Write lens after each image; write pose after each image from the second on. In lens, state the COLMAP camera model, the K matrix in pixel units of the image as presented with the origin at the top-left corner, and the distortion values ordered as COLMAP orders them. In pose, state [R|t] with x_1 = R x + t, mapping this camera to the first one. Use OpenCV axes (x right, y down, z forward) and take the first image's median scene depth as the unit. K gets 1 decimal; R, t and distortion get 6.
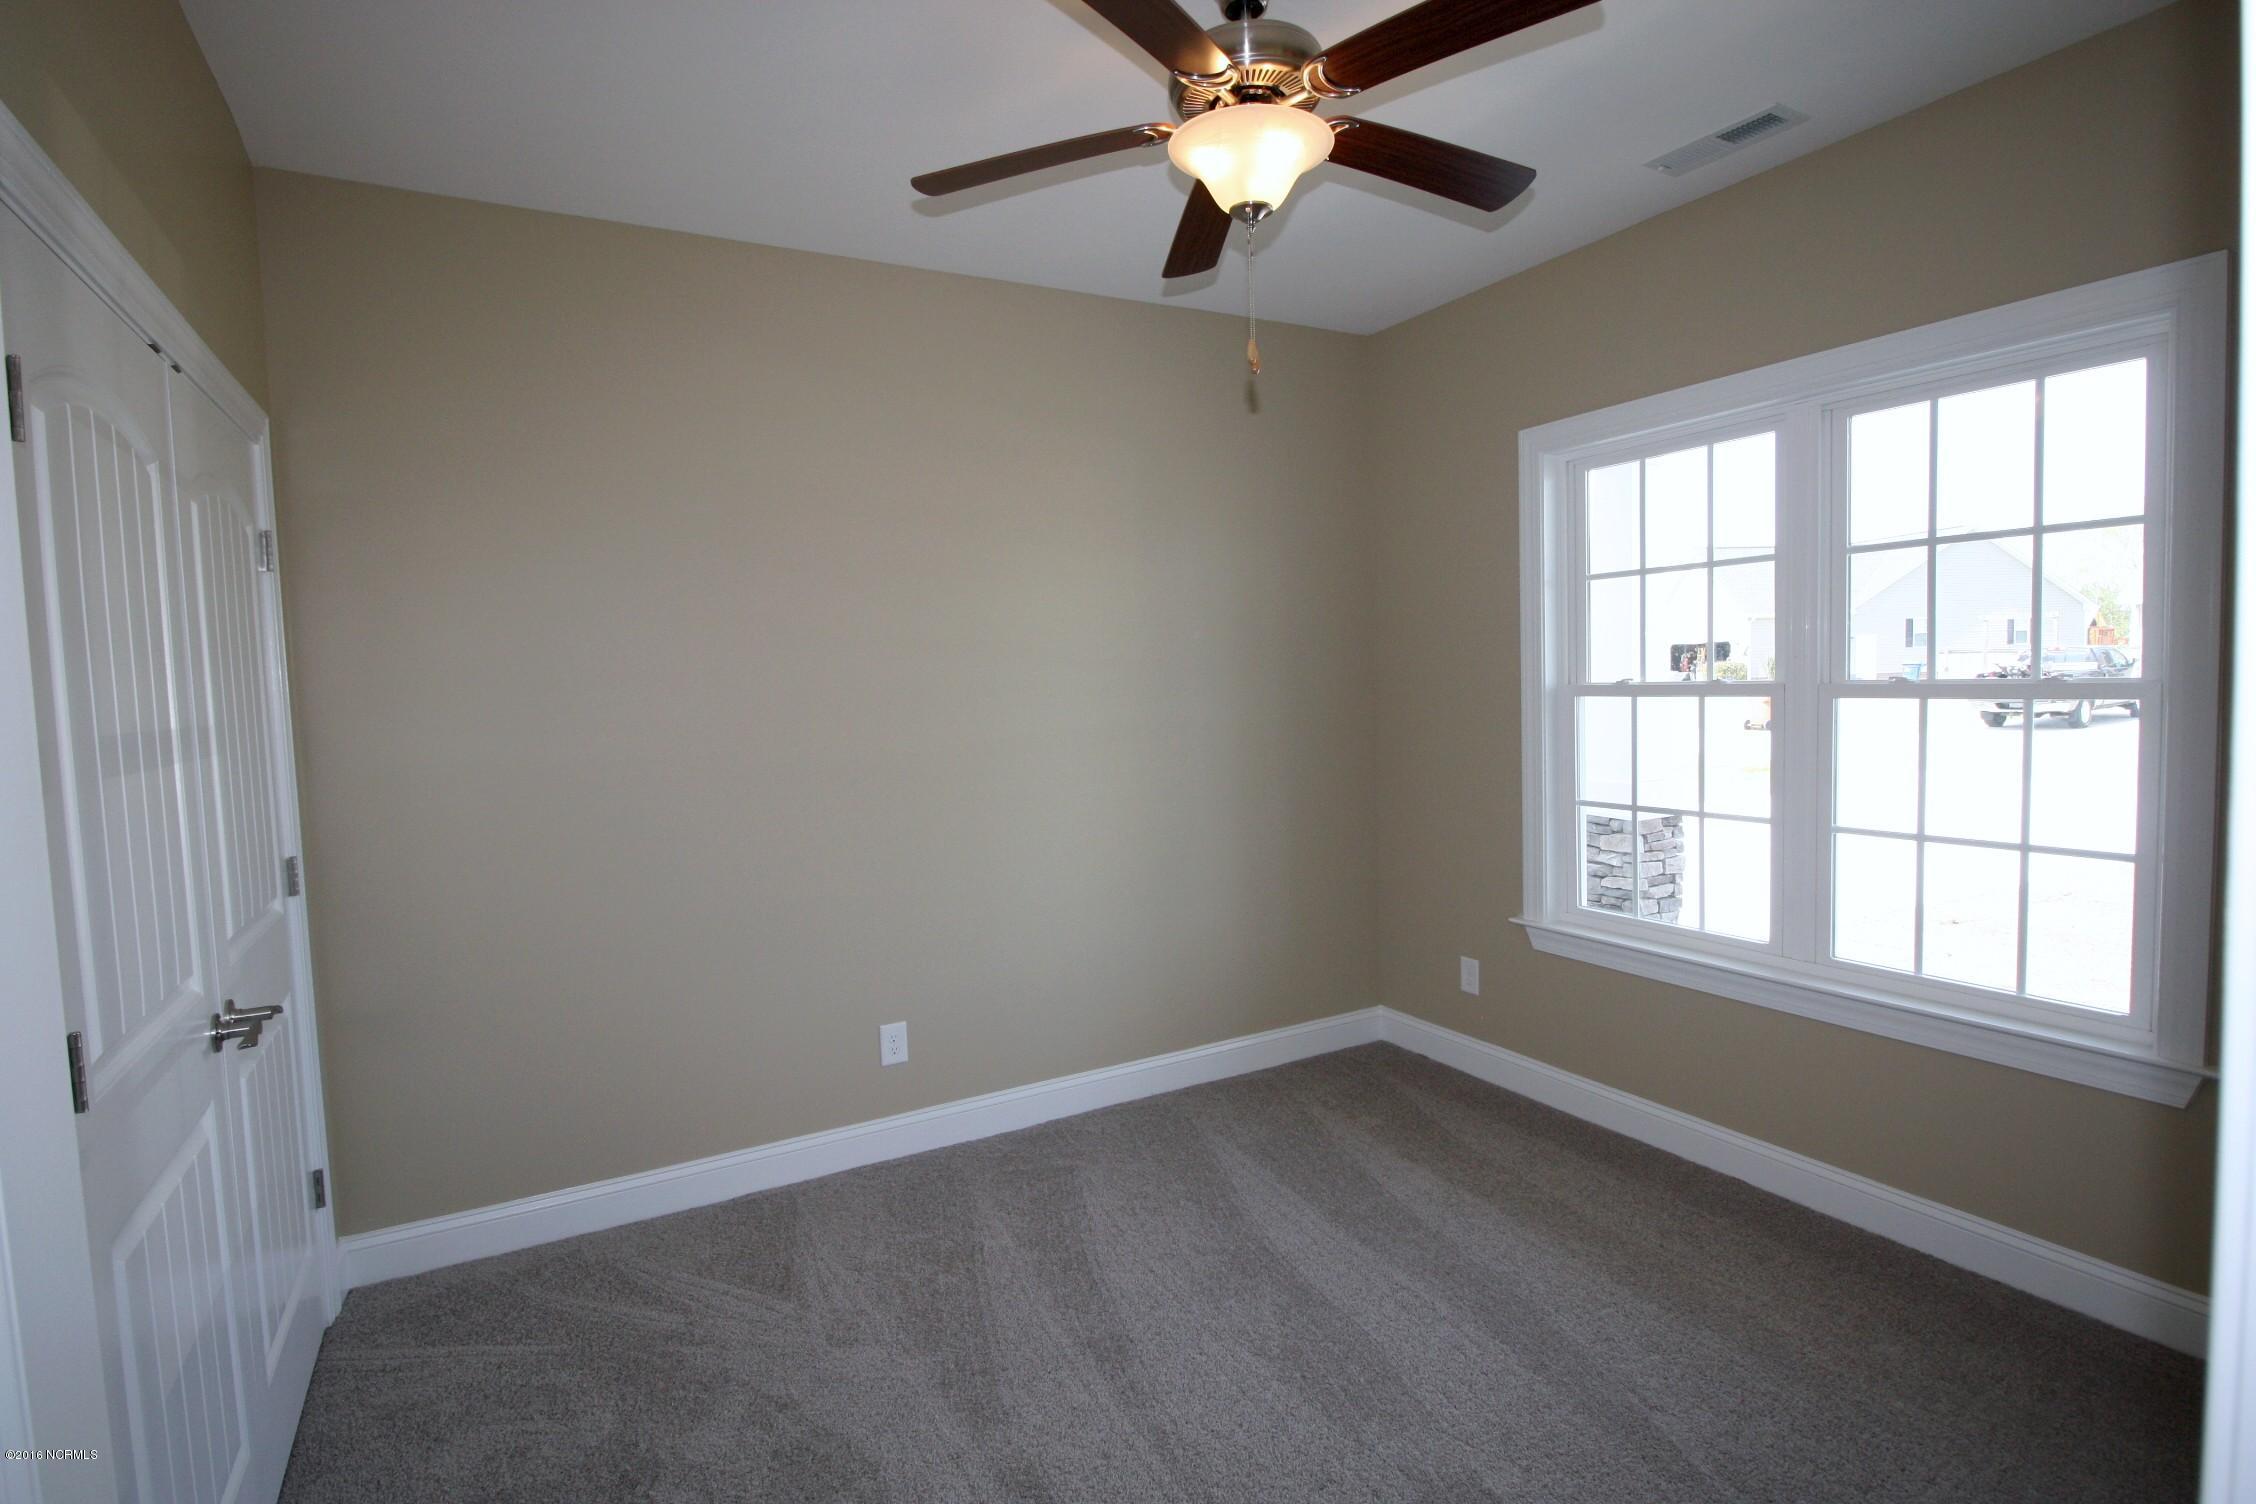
lens RADIAL K [[1137.4, 0, 1128.0], [0, 1137.4, 752.0], [0, 0, 1]] dist [-0.000758, -0.000391]
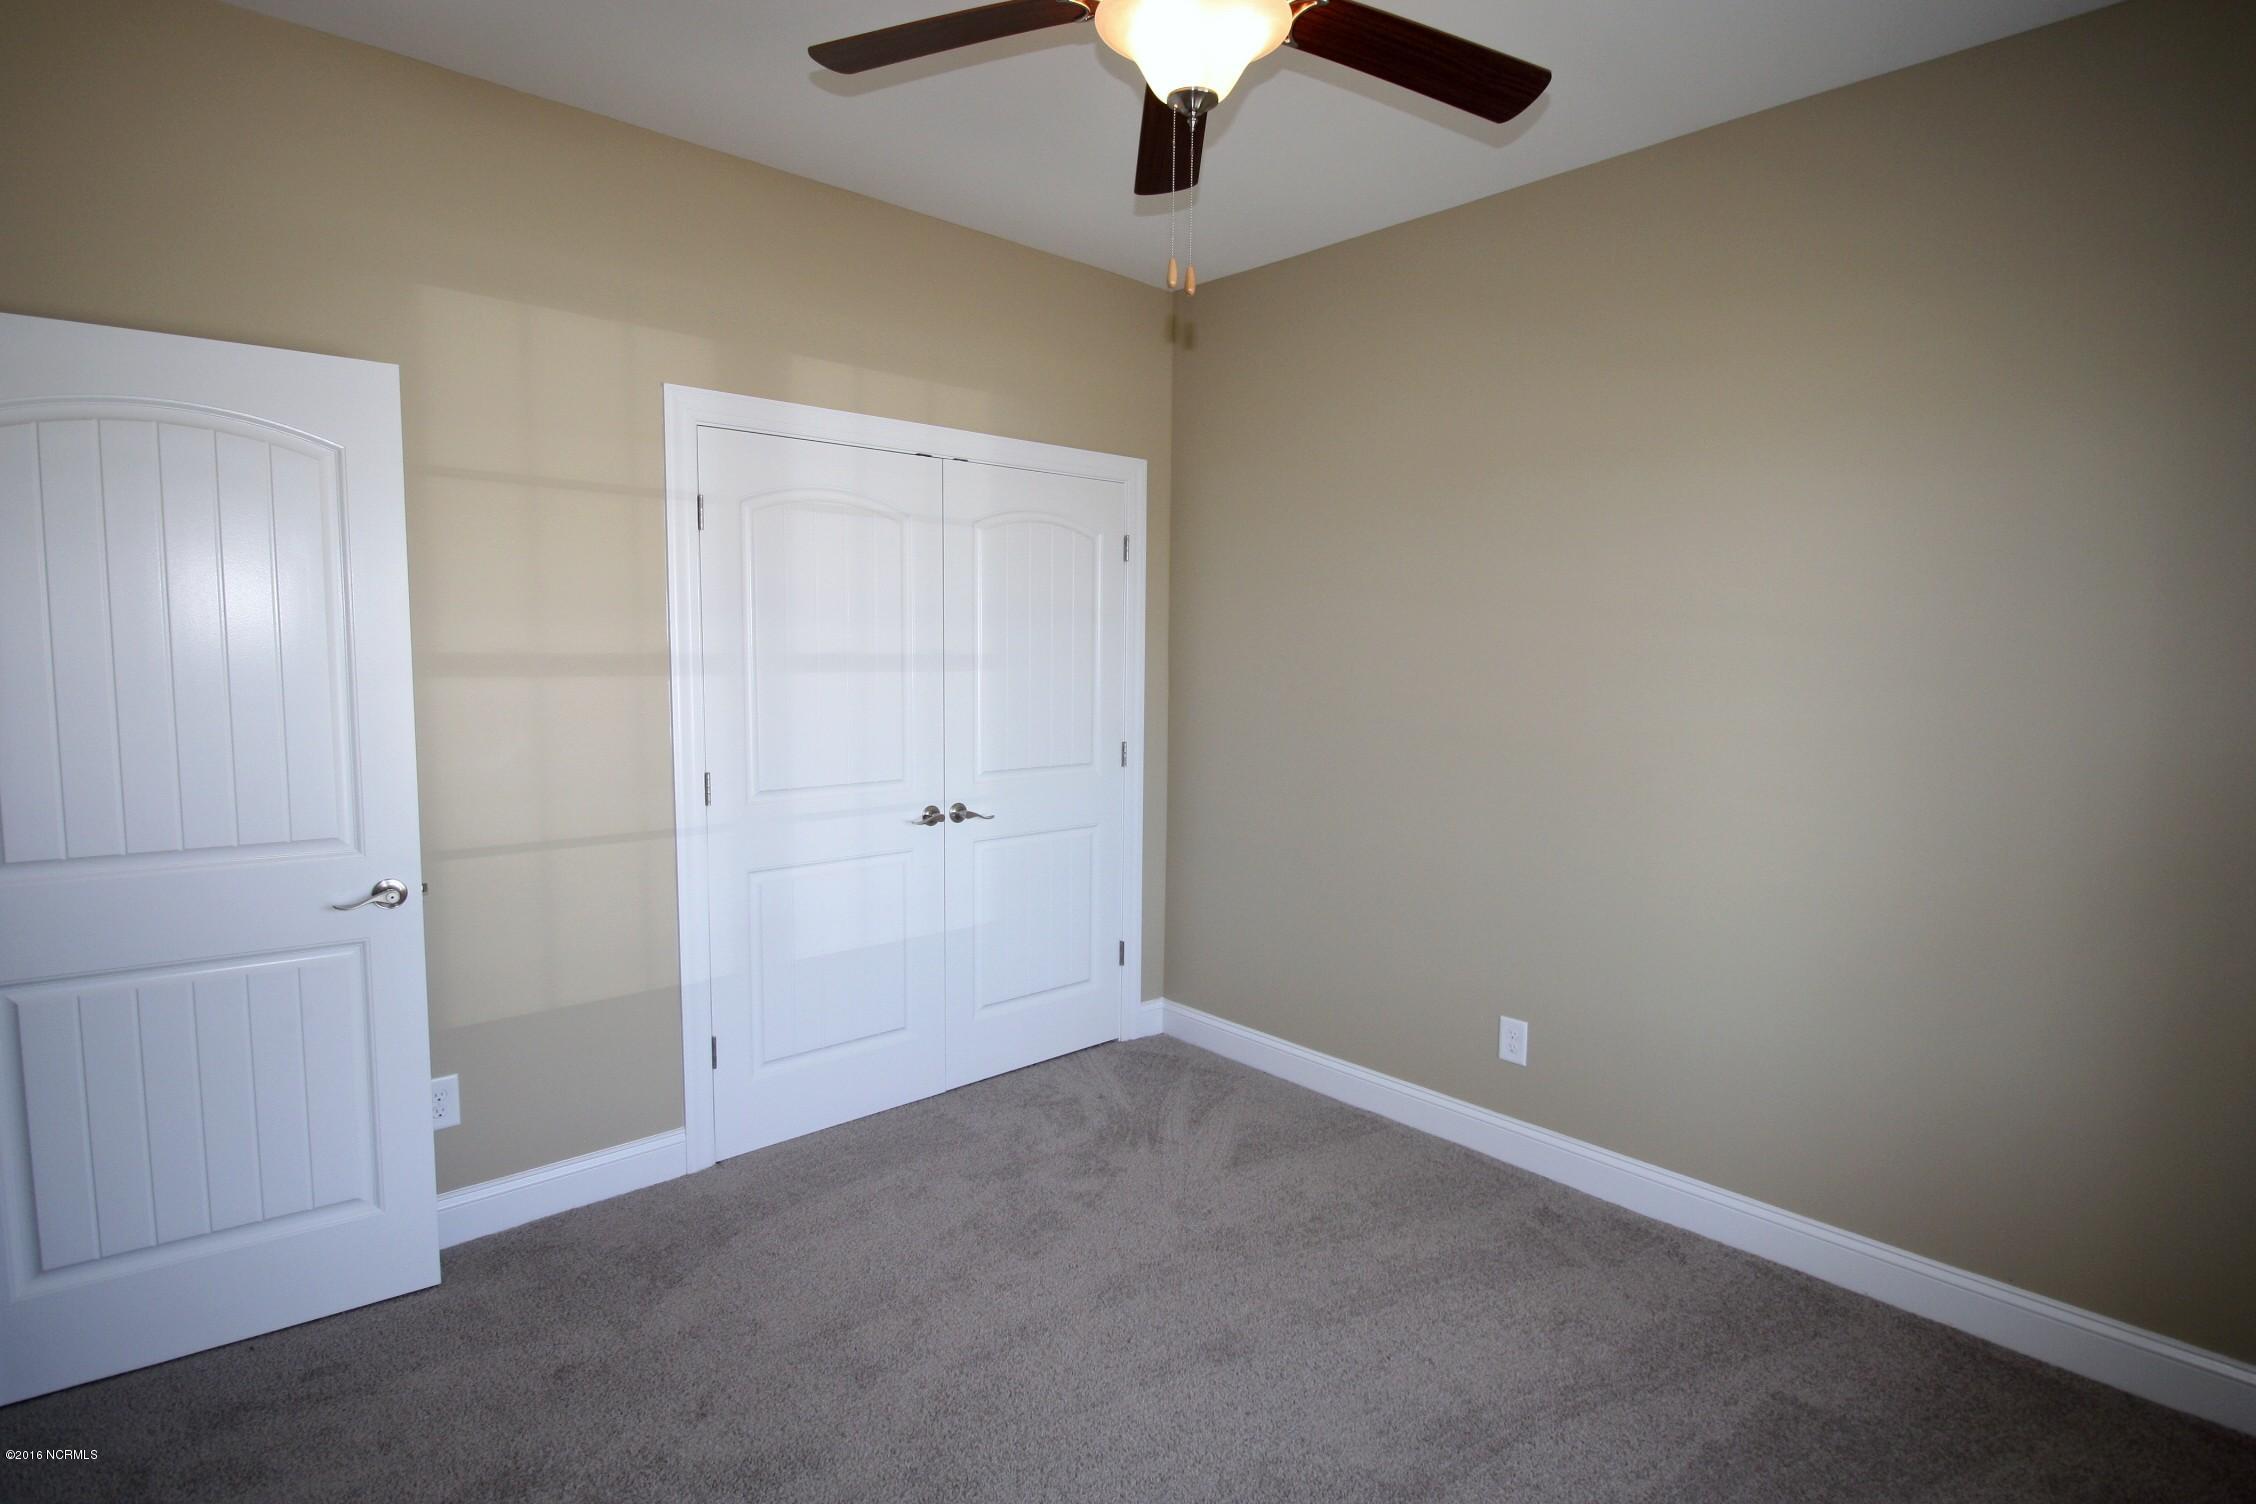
lens RADIAL K [[1137.4, 0, 1128.0], [0, 1137.4, 752.0], [0, 0, 1]] dist [-0.000758, -0.000391]
pose [[0.224968, 0.128863, -0.965807, 0.673497], [-0.082918, 0.990152, 0.112797, -0.061439], [0.970832, 0.054707, 0.233438, 0.540953]]
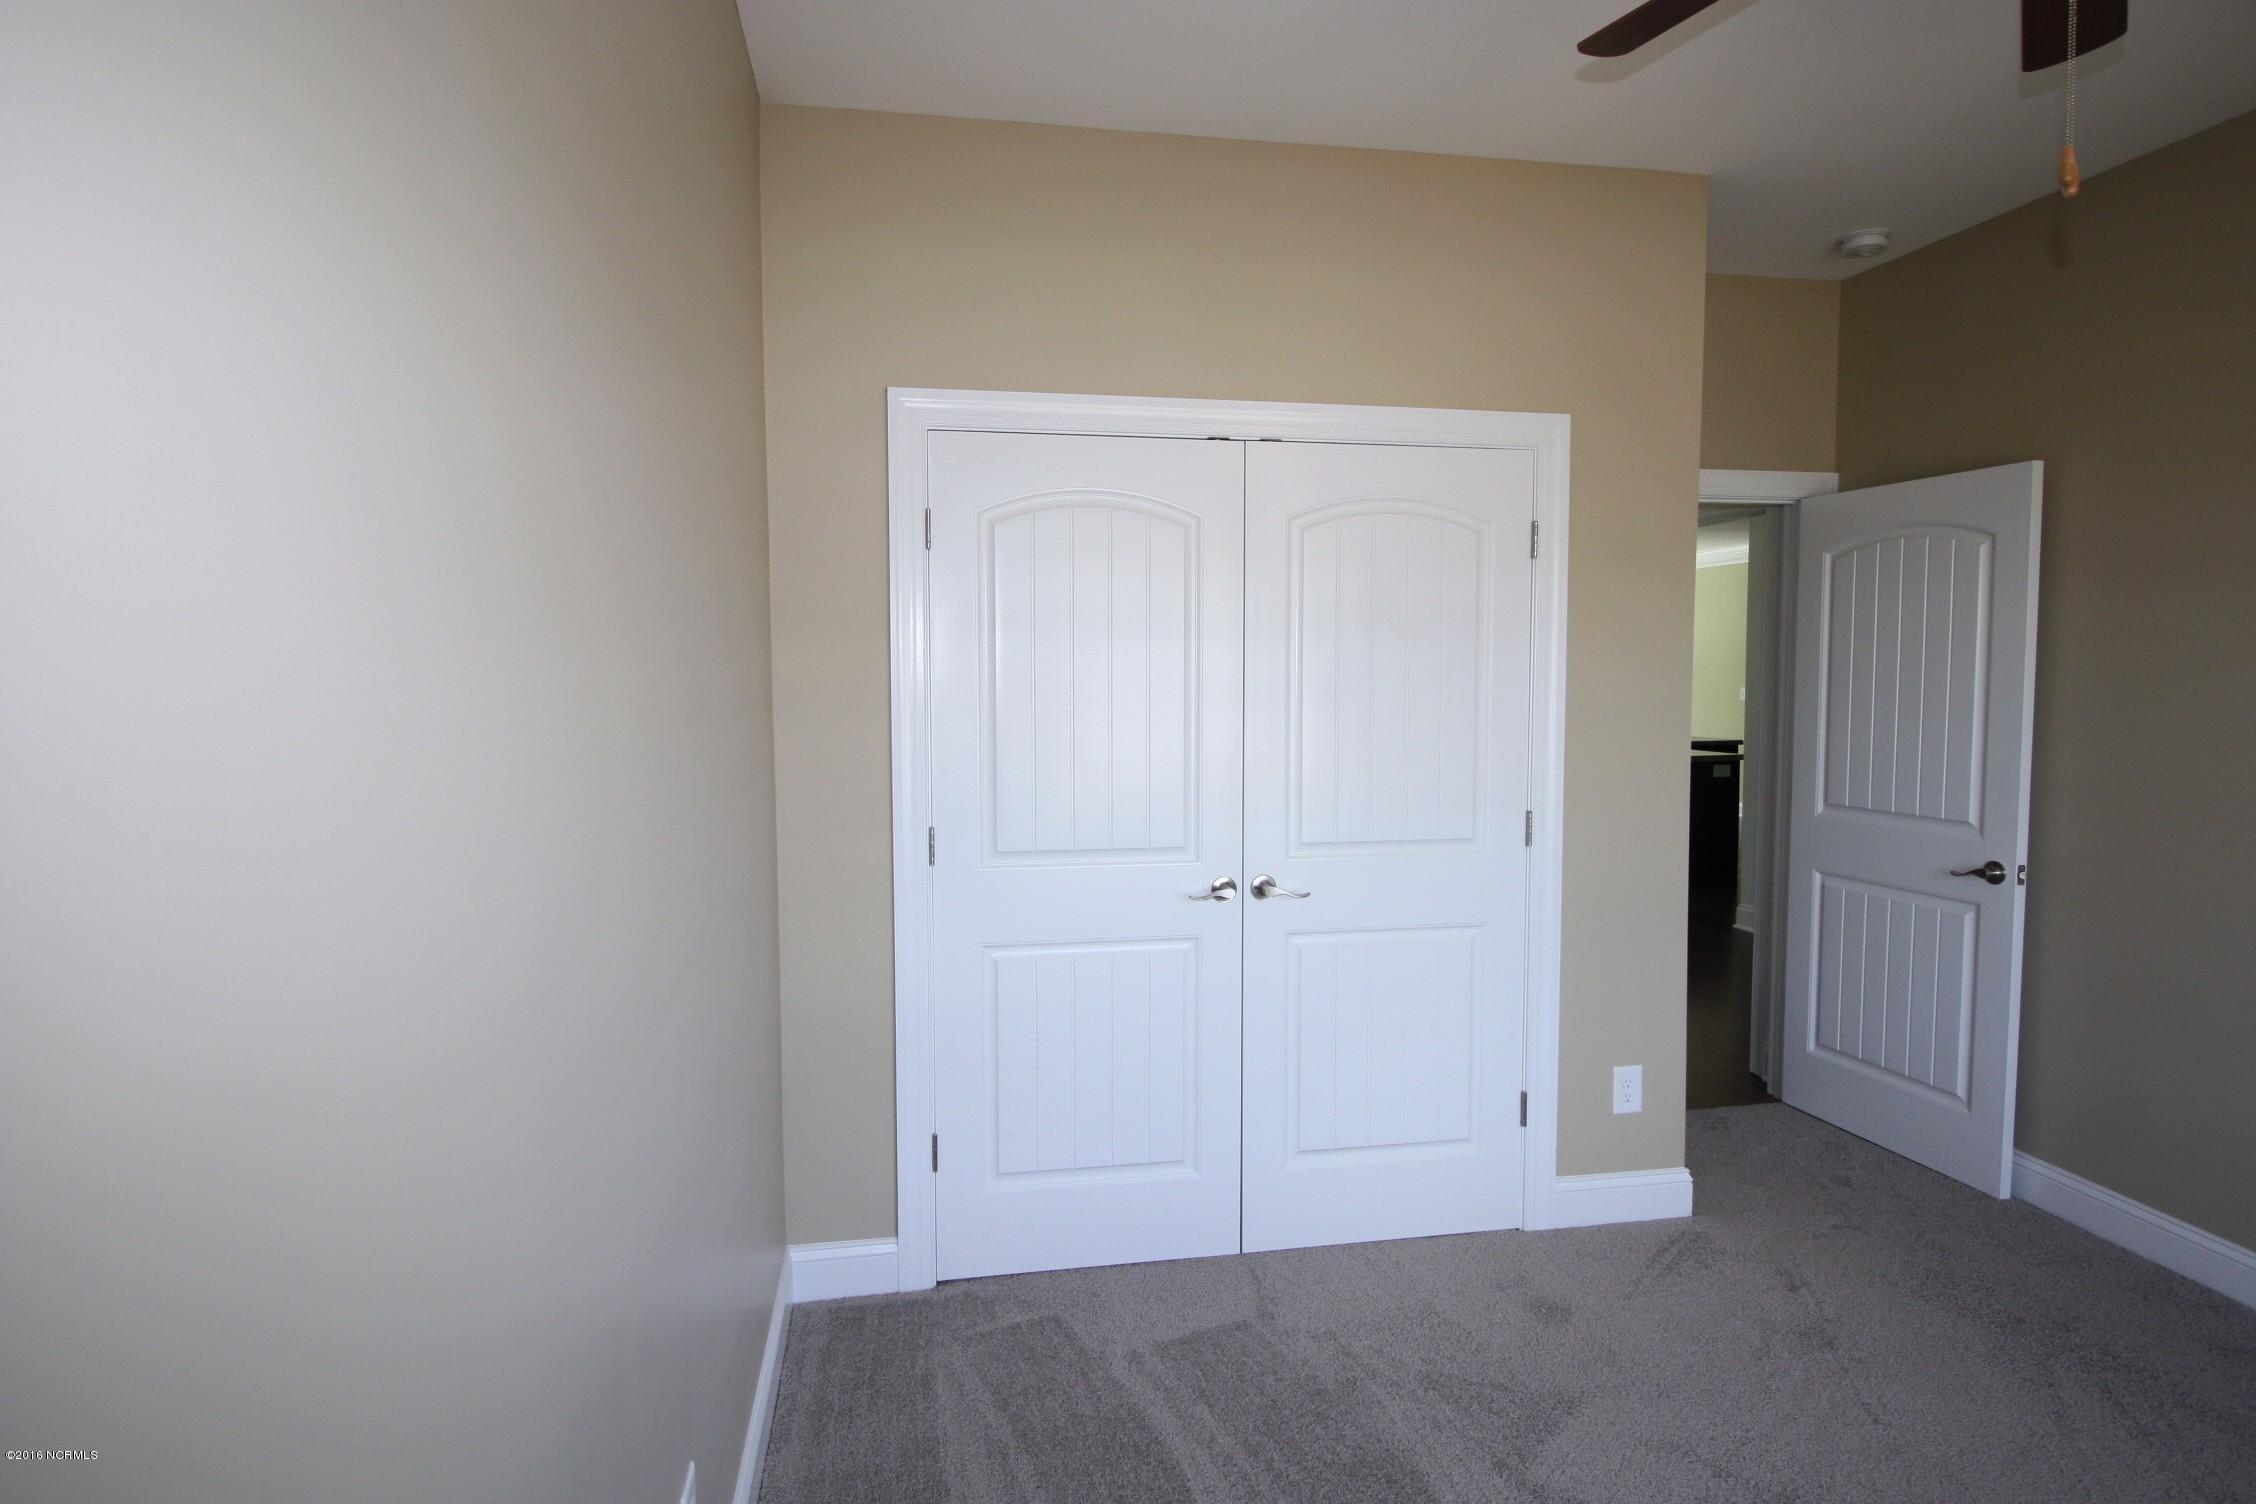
lens RADIAL K [[1286.6, 0, 1128.0], [0, 1286.6, 752.0], [0, 0, 1]] dist [-0.003946, -0.000359]
pose [[-0.306925, 0.093927, -0.947088, 0.499979], [-0.049196, 0.992222, 0.114346, -0.077852], [0.950461, 0.081689, -0.299917, 0.848376]]
